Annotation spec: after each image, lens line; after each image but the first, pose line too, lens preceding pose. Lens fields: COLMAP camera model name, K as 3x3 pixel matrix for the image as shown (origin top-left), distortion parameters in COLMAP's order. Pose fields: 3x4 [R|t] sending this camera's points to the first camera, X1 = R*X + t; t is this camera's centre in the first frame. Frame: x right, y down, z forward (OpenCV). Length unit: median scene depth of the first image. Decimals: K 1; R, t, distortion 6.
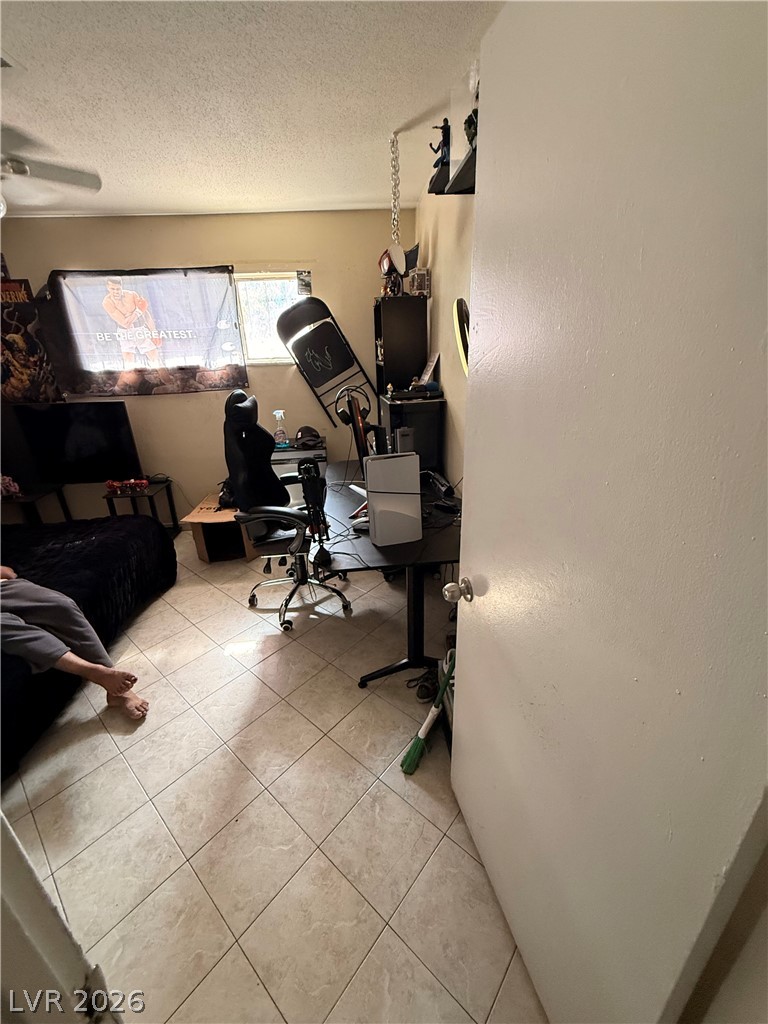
lens RADIAL K [[408.7, 0, 383.3], [0, 408.7, 511.9], [0, 0, 1]] dist [0.000560, -0.000208]
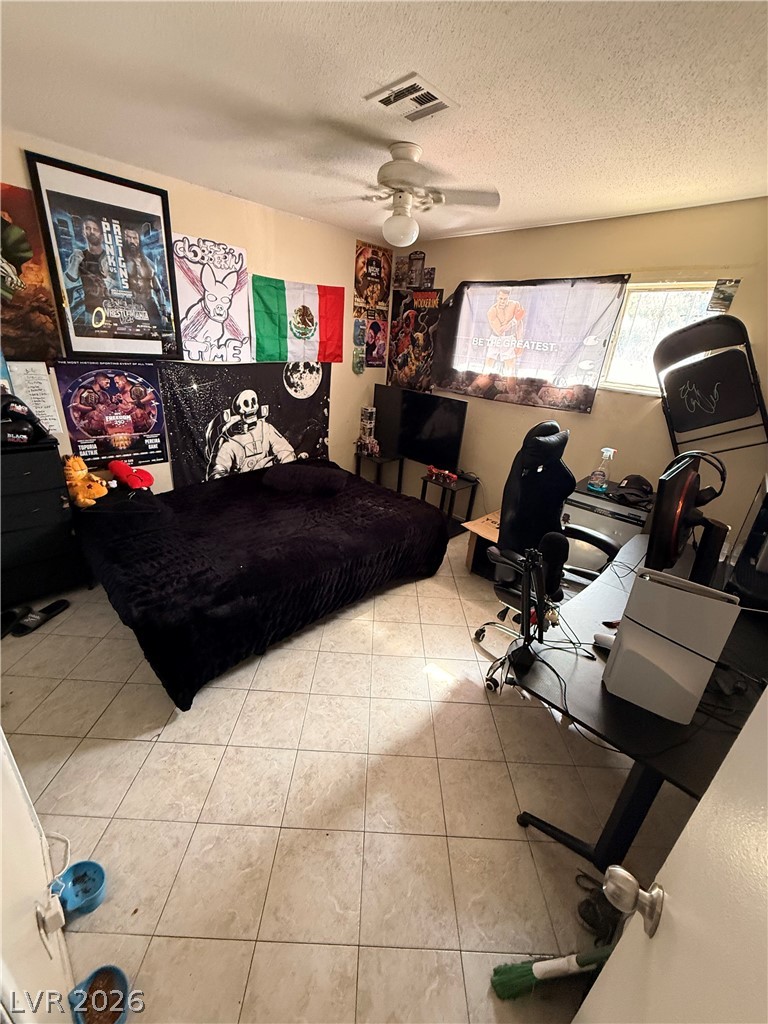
lens RADIAL K [[408.7, 0, 383.0], [0, 408.7, 511.0], [0, 0, 1]] dist [0.000560, -0.000208]
pose [[0.641627, 0.371652, -0.670961, 0.052791], [-0.372792, 0.915601, 0.150667, -0.086657], [0.670328, 0.153457, 0.726024, 0.111529]]
